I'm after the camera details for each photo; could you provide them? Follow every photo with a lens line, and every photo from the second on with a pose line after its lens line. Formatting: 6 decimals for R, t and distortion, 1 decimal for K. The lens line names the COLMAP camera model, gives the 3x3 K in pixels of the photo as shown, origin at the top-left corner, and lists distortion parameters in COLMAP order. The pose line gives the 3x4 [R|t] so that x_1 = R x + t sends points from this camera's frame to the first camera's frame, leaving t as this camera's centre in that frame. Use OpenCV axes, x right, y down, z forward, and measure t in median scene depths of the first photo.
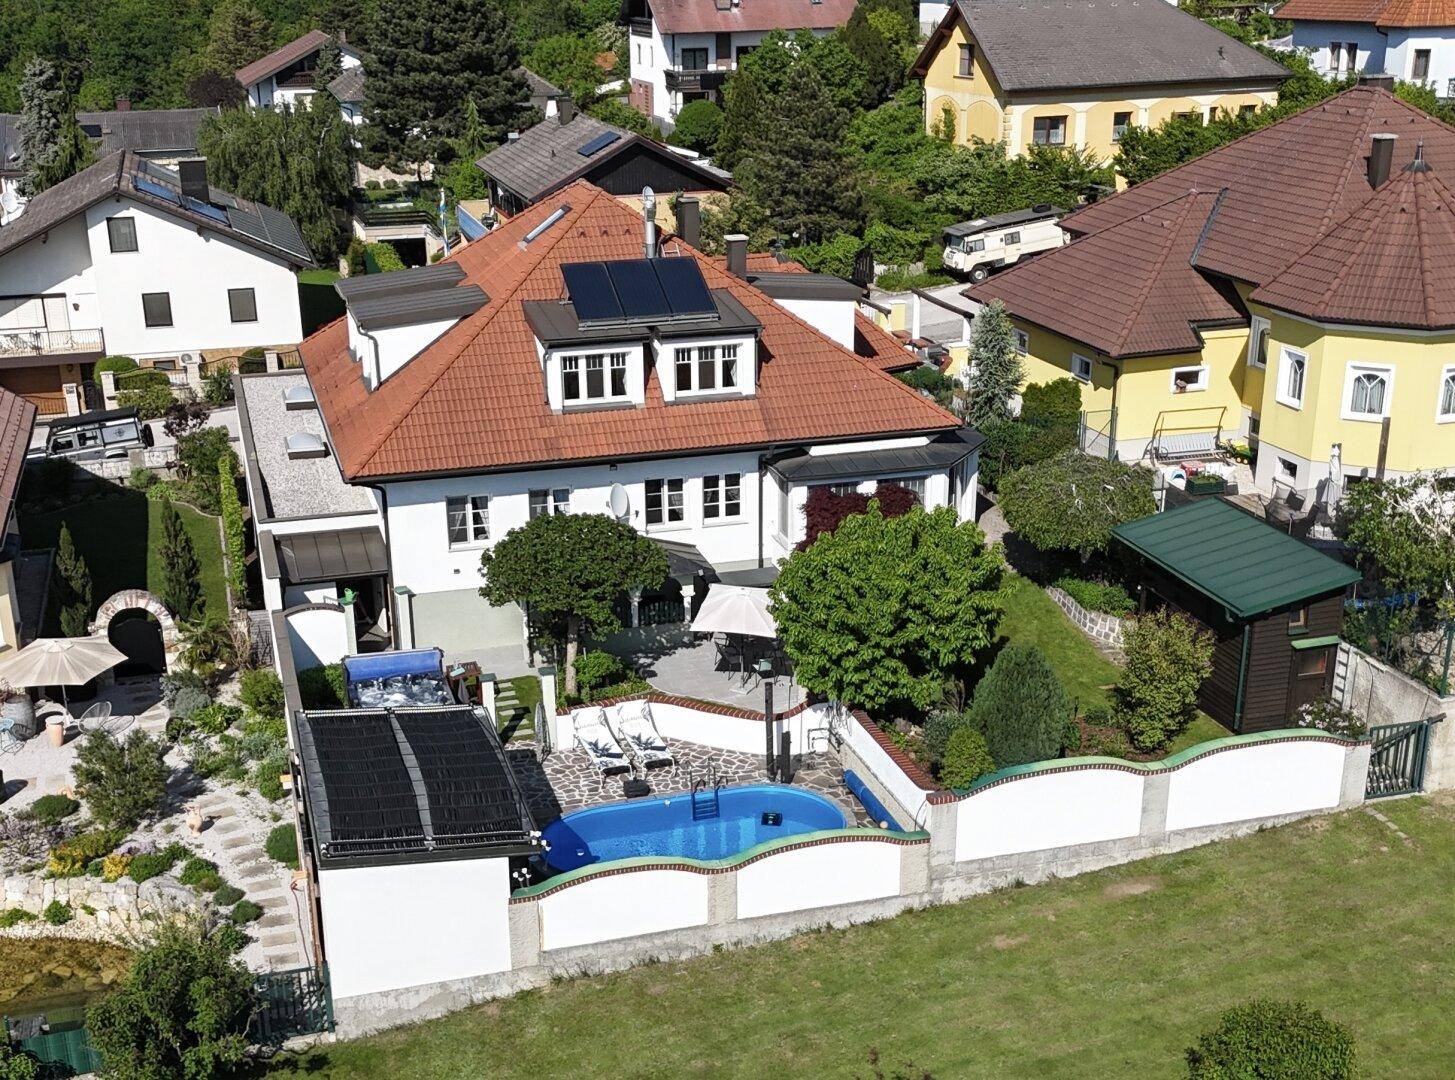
lens RADIAL K [[1722.4, 0, 663.6], [0, 1722.4, 609.4], [0, 0, 1]] dist [0.207257, -0.663376]
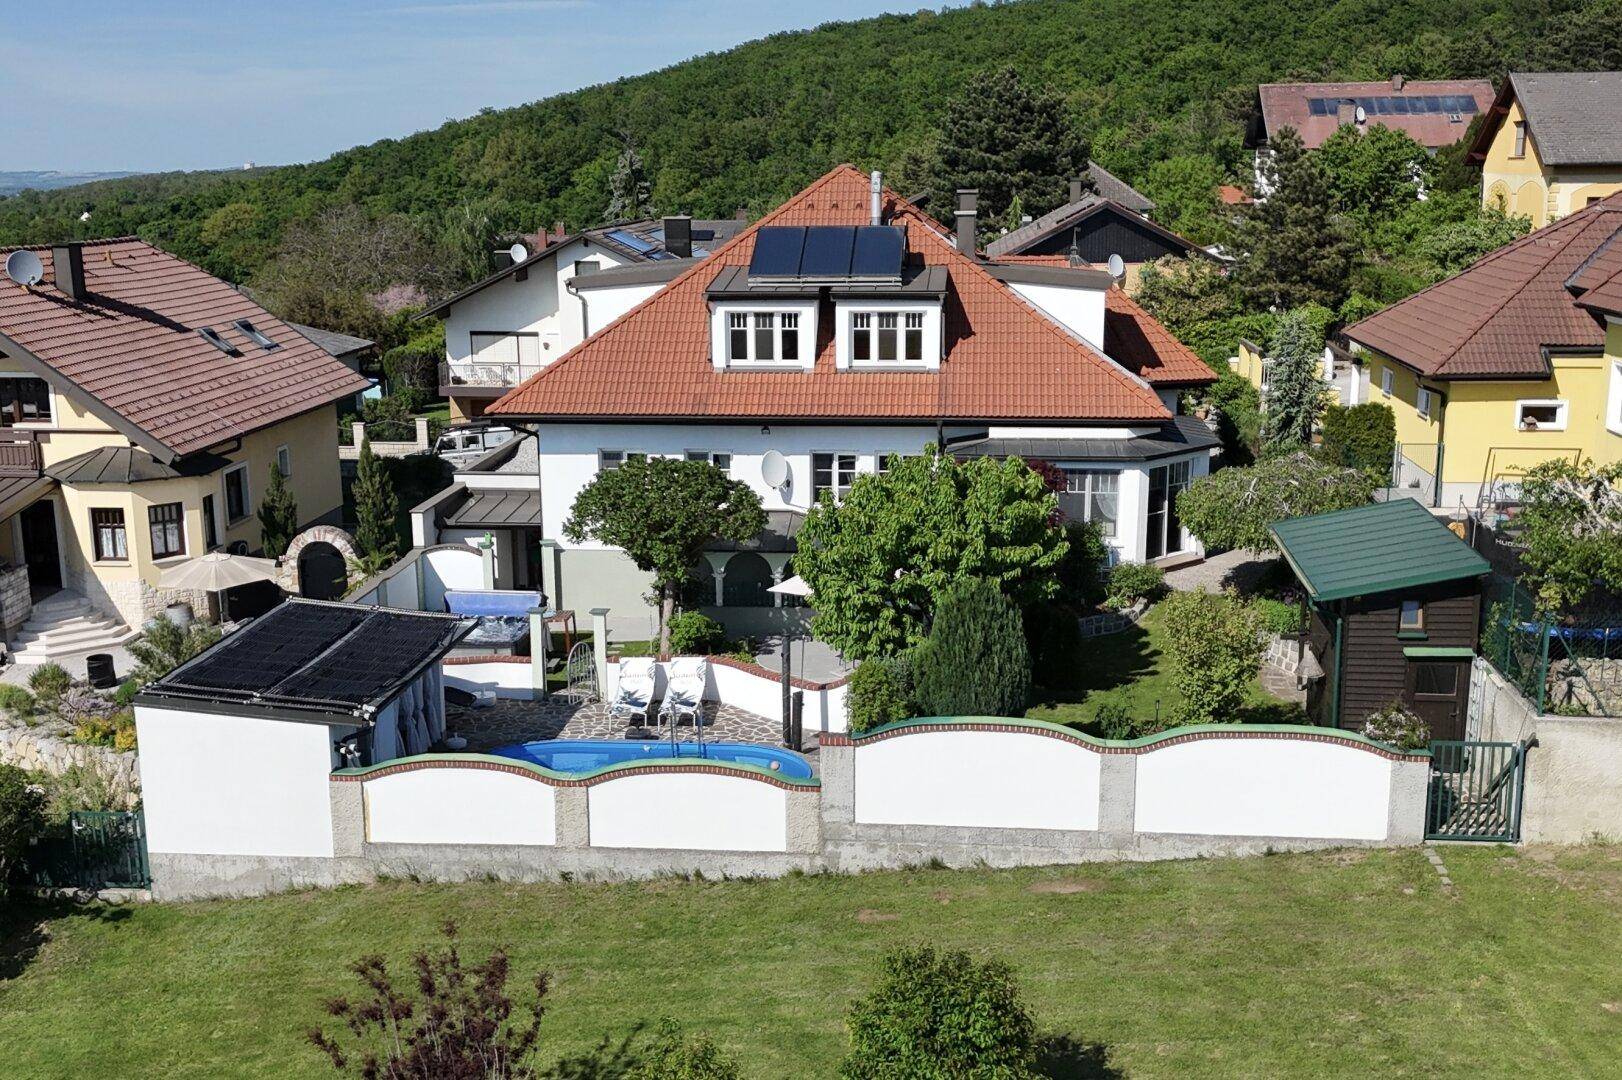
lens RADIAL K [[1751.7, 0, 810.8], [0, 1751.7, 581.4], [0, 0, 1]] dist [0.137006, -0.291588]
pose [[0.937312, 0.090682, -0.336486, 0.318034], [-0.130615, 0.986582, -0.097958, 0.086901], [0.323088, 0.135768, 0.936579, 0.133140]]
